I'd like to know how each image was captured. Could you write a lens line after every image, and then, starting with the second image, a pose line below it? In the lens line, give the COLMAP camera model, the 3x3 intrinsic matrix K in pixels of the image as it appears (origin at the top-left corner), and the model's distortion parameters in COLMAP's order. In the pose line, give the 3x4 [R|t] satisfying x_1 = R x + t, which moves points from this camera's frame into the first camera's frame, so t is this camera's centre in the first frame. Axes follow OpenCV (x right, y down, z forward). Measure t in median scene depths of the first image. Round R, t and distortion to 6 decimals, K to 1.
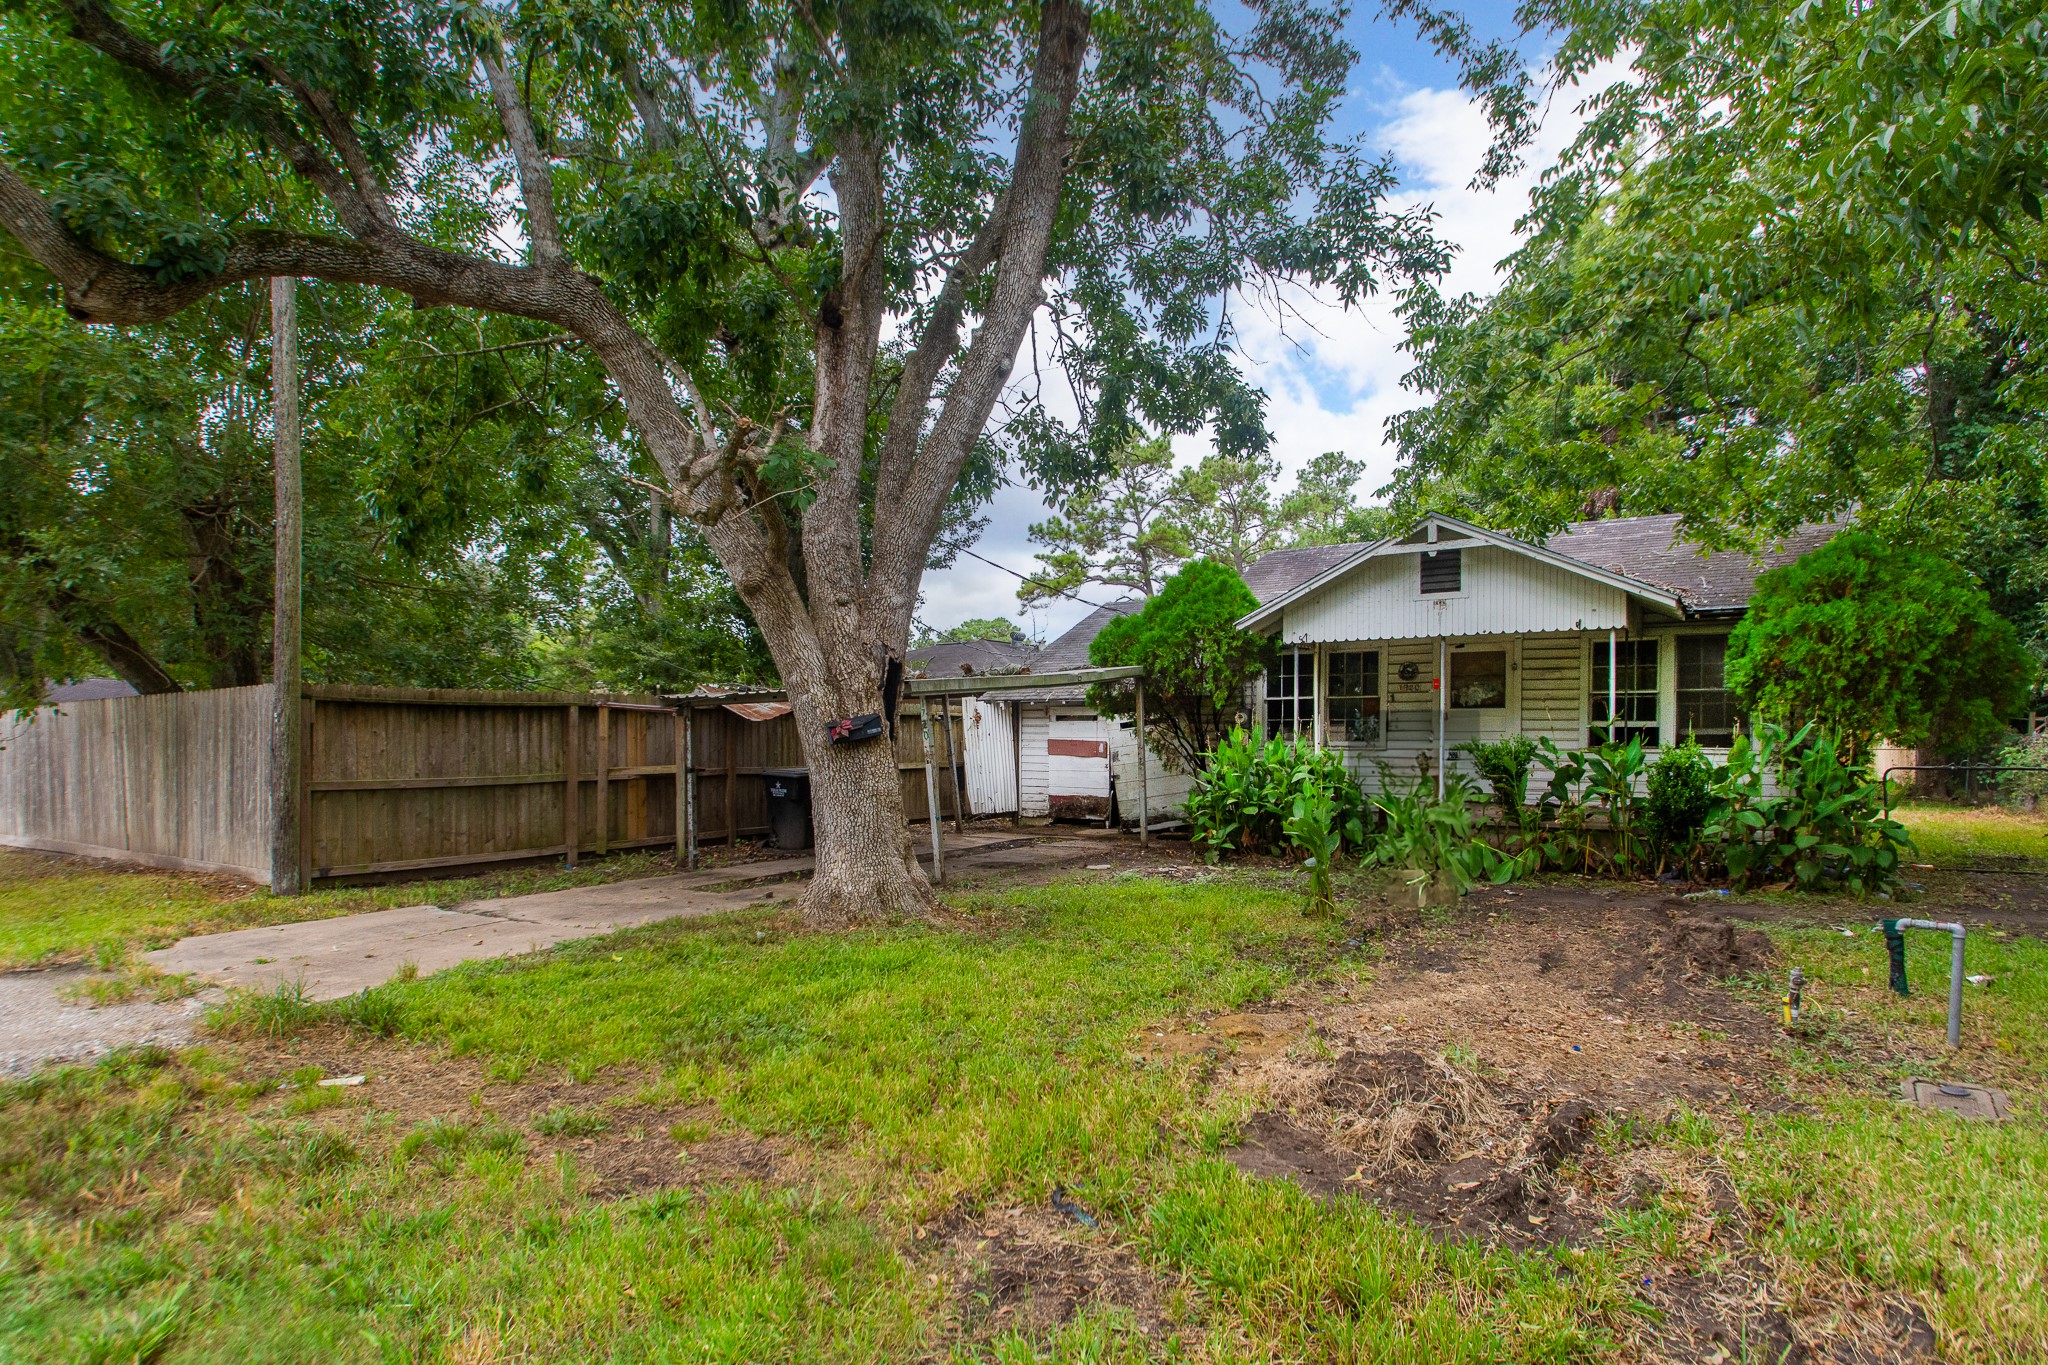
lens RADIAL K [[1037.4, 0, 1043.9], [0, 1037.4, 736.9], [0, 0, 1]] dist [0.004381, 0.000178]
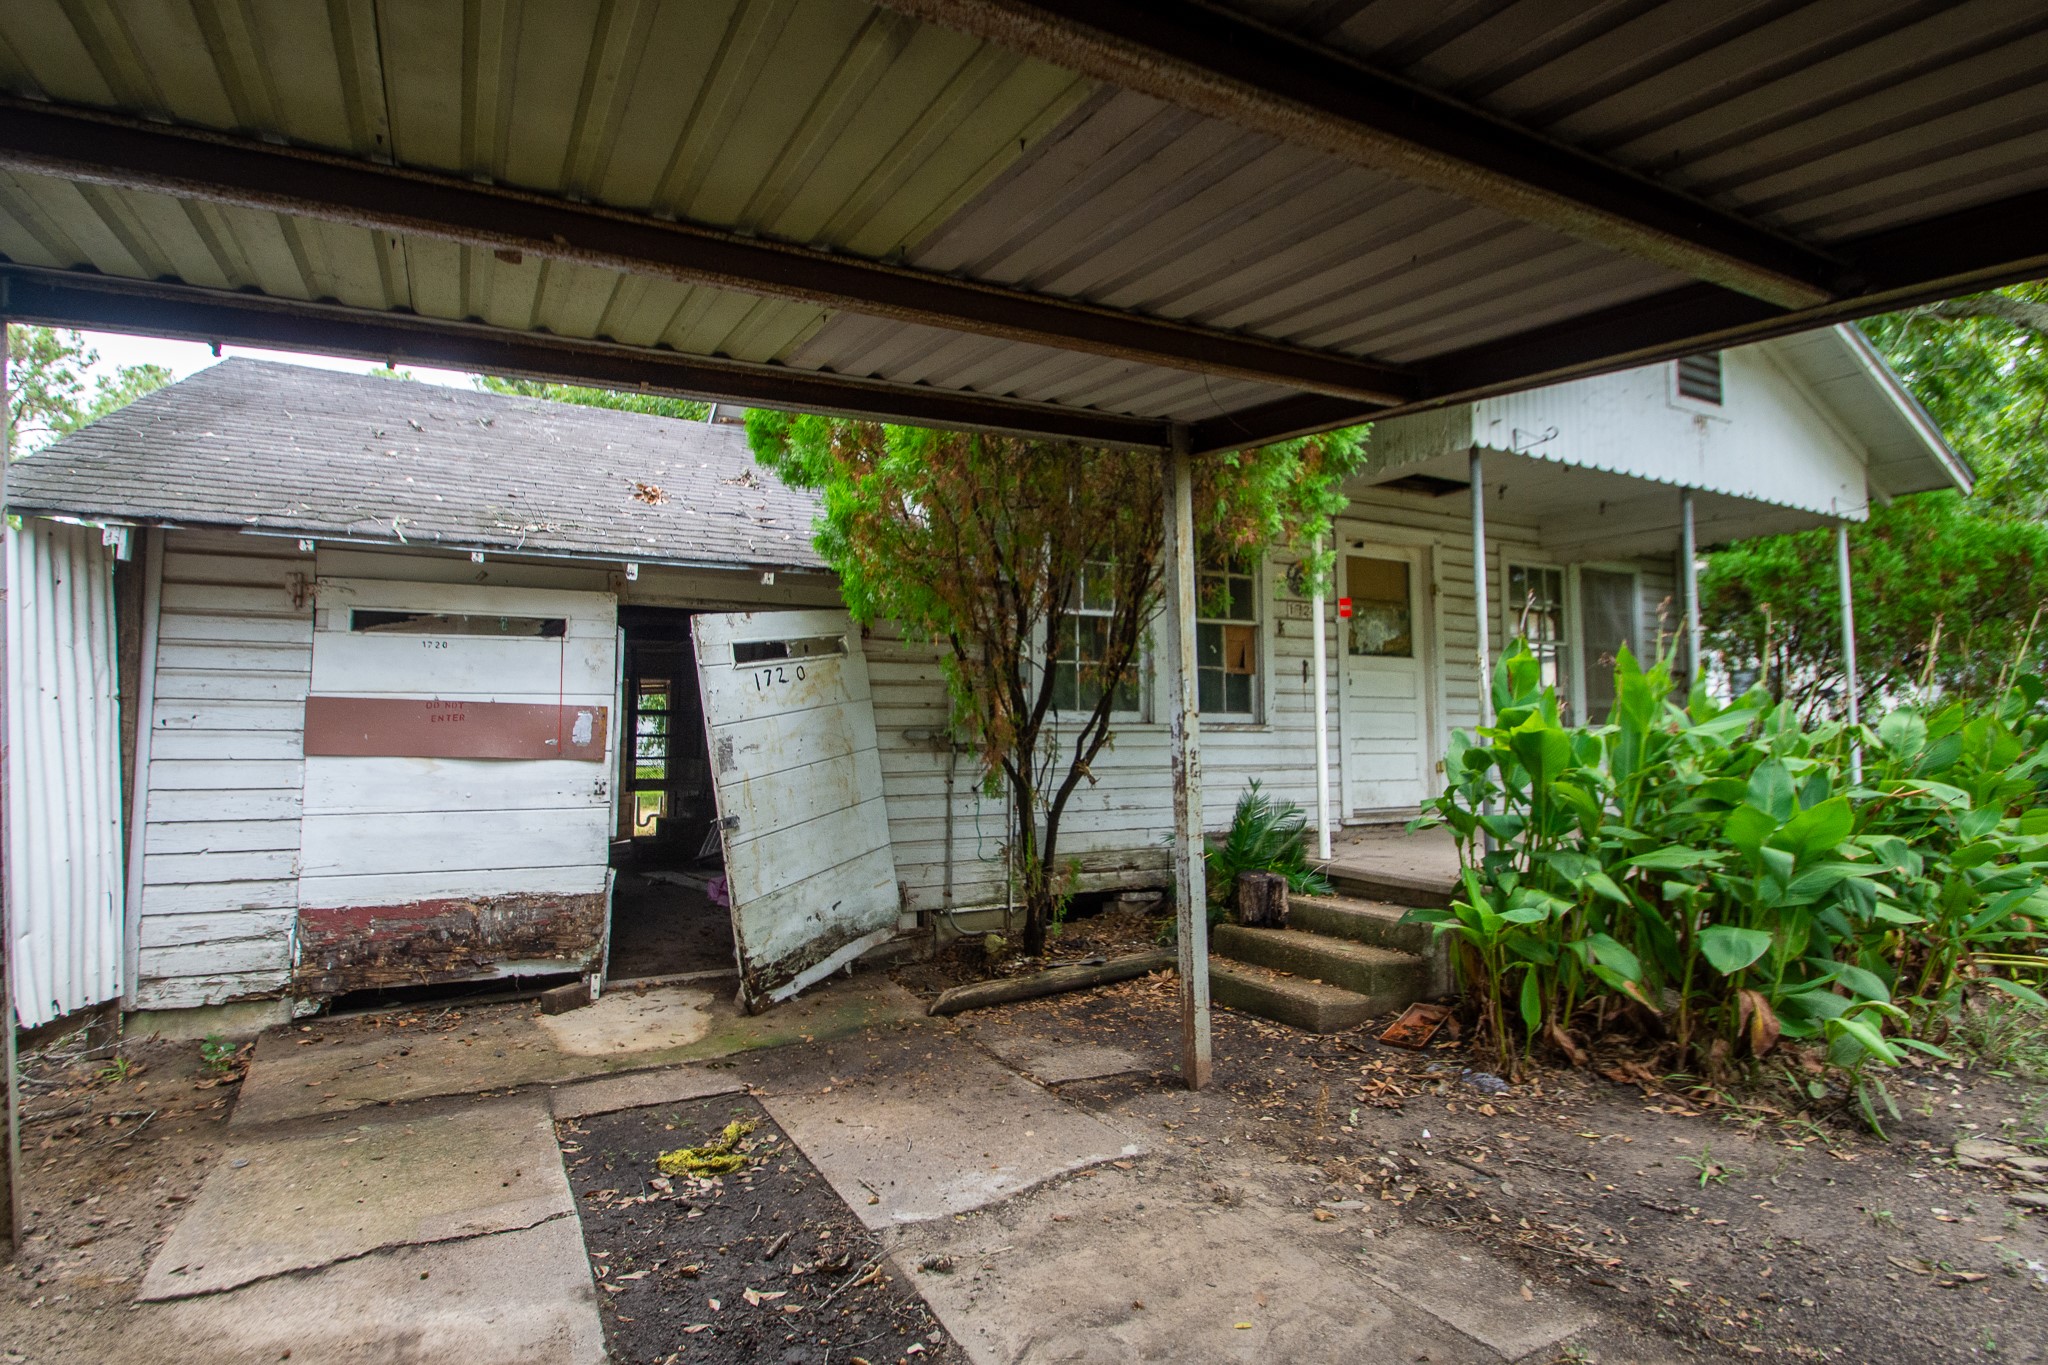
lens RADIAL K [[1001.4, 0, 1018.9], [0, 1001.4, 658.8], [0, 0, 1]] dist [0.002852, -0.001079]
pose [[0.512351, 0.068486, 0.856041, -0.165394], [0.002514, 0.996691, -0.081243, 0.018741], [-0.858773, 0.043777, 0.510483, 0.957033]]
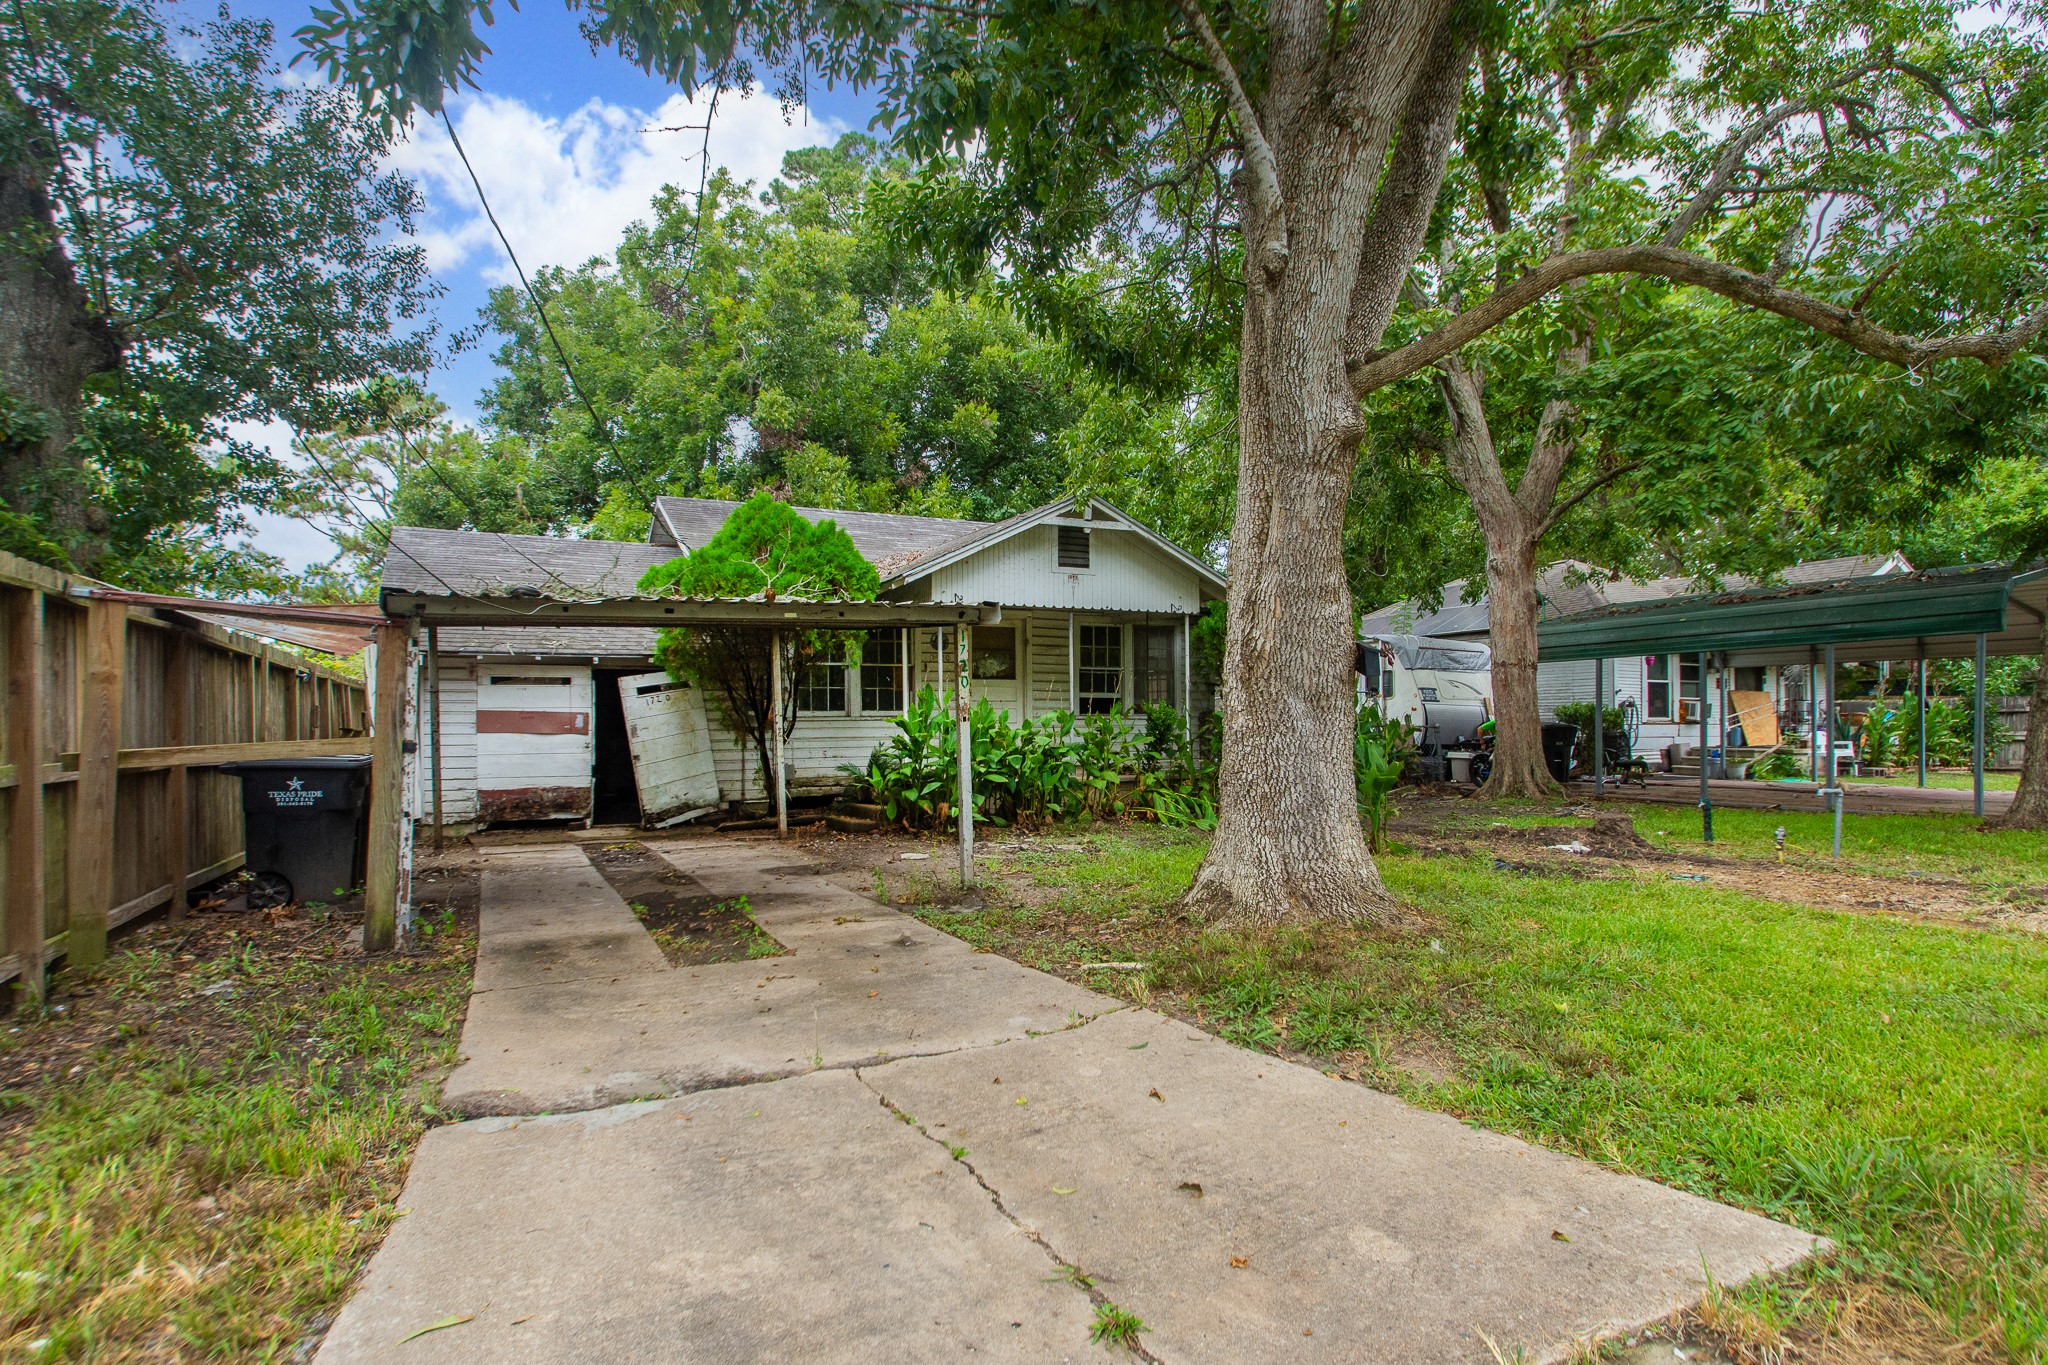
lens RADIAL K [[1047.7, 0, 973.5], [0, 1047.7, 717.2], [0, 0, 1]] dist [0.002864, 0.000476]
pose [[0.559373, 0.001532, 0.828914, -0.526800], [0.009658, 0.999918, -0.008365, 0.021592], [-0.828860, 0.012685, 0.559313, 0.444307]]
